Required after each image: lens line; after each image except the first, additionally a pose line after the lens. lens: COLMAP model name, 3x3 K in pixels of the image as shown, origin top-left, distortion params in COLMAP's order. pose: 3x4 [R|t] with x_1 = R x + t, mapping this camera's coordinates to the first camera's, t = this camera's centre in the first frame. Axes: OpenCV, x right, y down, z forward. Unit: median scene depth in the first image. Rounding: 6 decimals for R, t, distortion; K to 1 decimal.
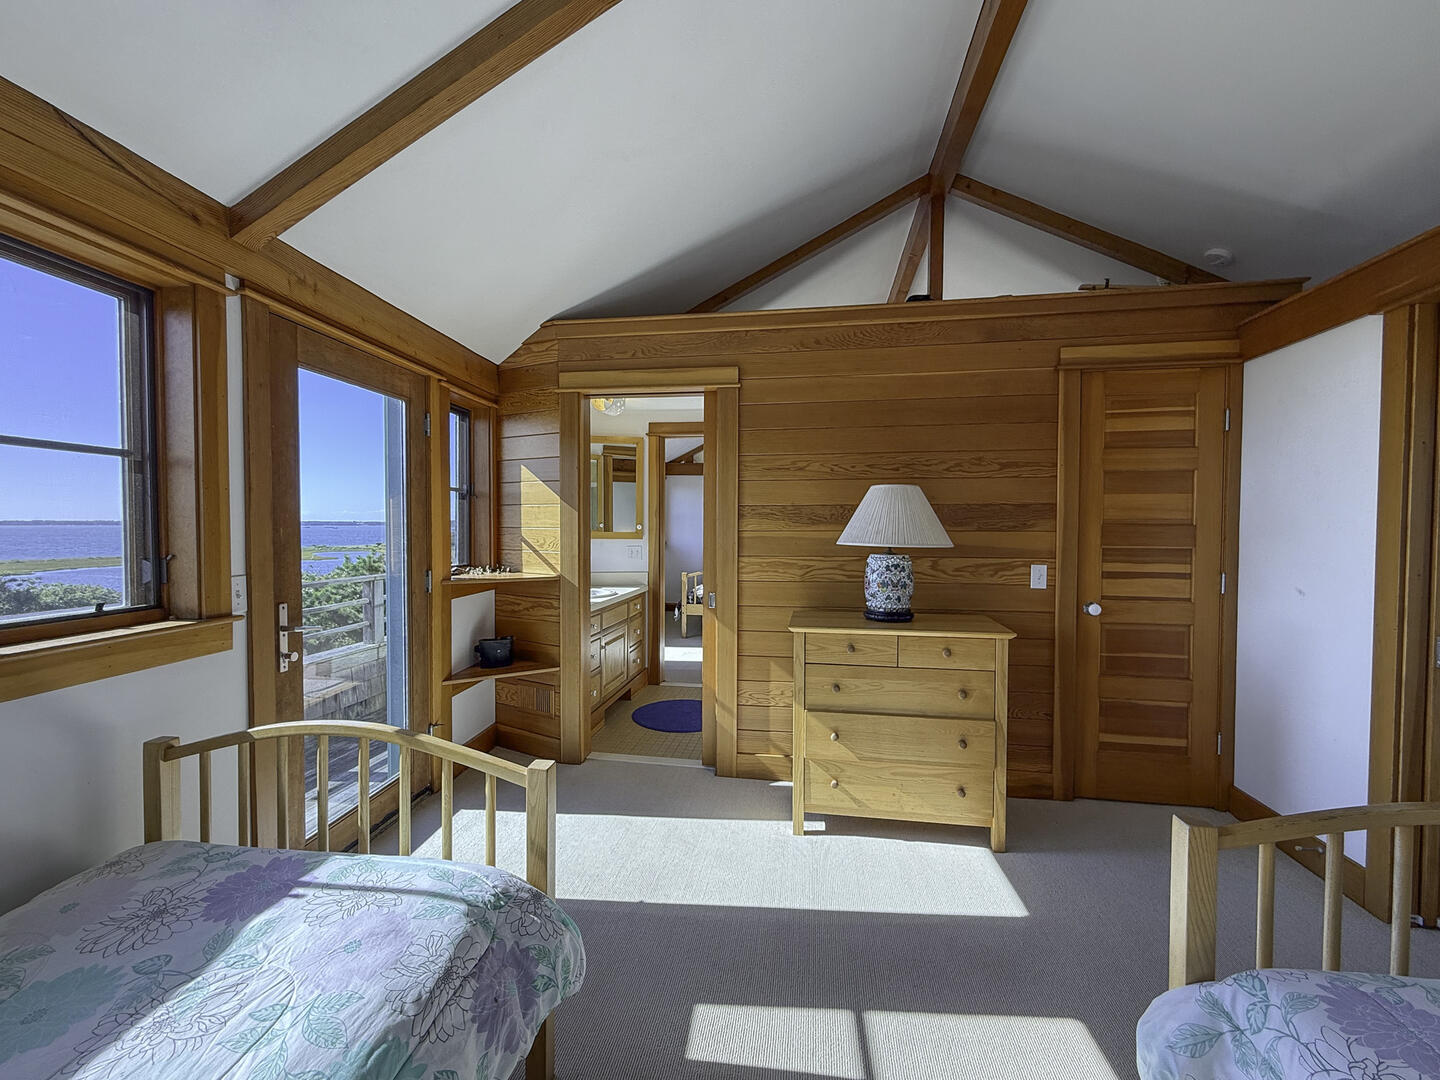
lens RADIAL K [[608.6, 0, 720.0], [0, 608.6, 540.0], [0, 0, 1]] dist [0.000708, -0.000522]
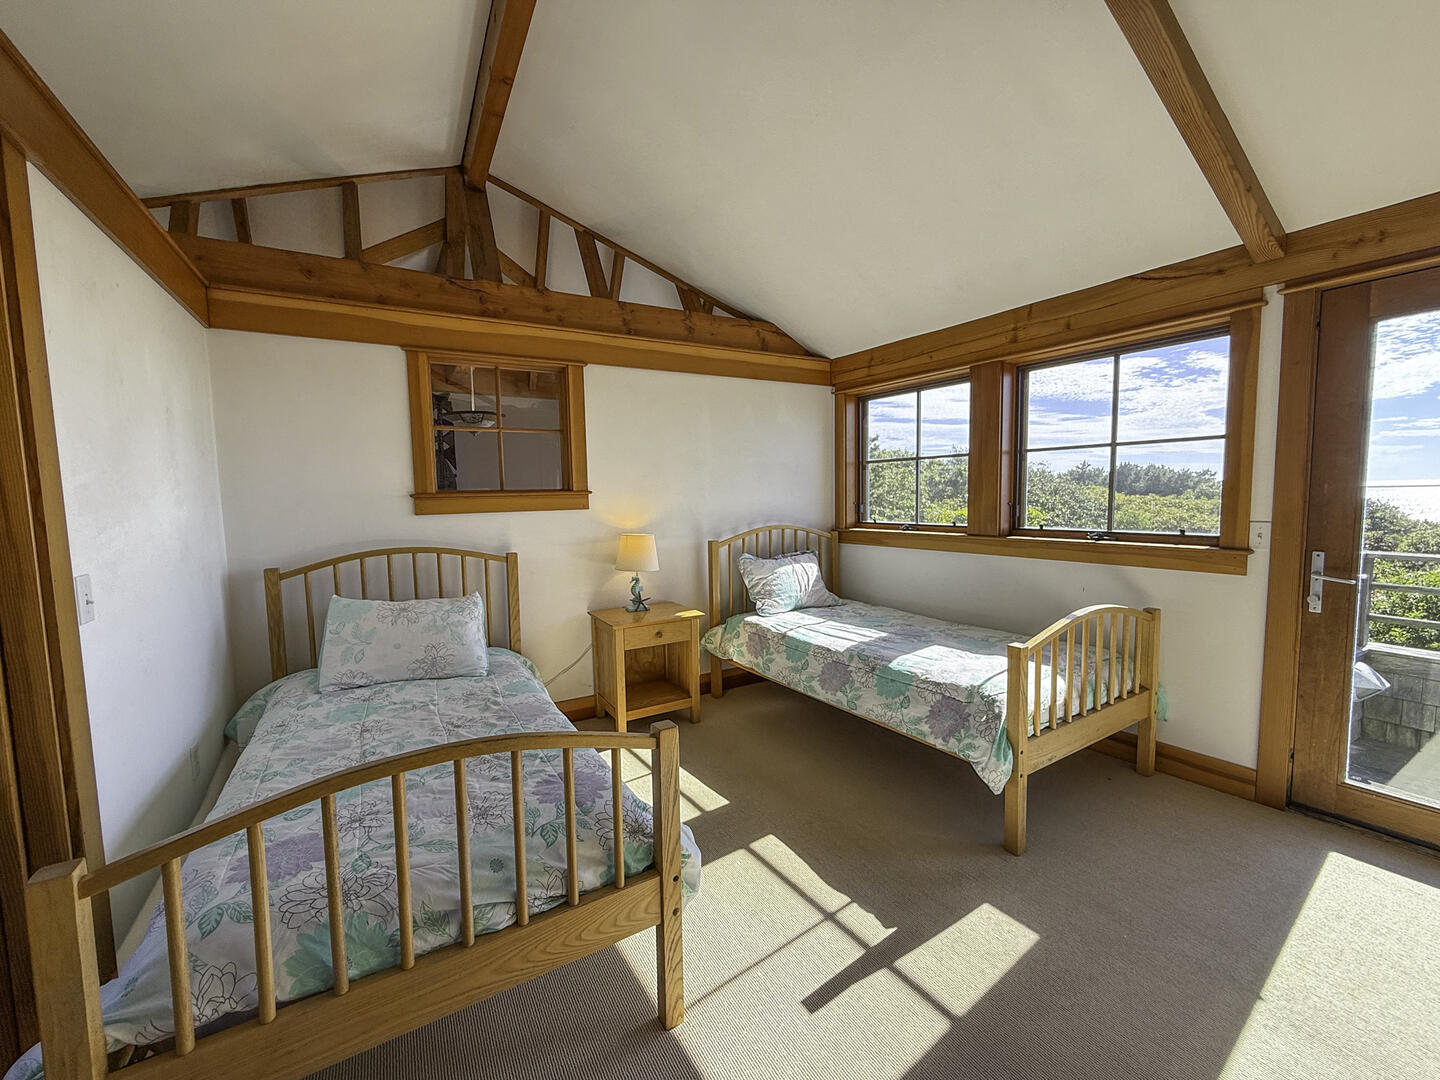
lens RADIAL K [[608.6, 0, 720.0], [0, 608.6, 540.0], [0, 0, 1]] dist [0.000708, -0.000522]
pose [[-0.776234, 0.062497, -0.627340, 0.982668], [0.002681, 0.995393, 0.095845, -0.030581], [0.630439, 0.072716, -0.772825, 1.364078]]
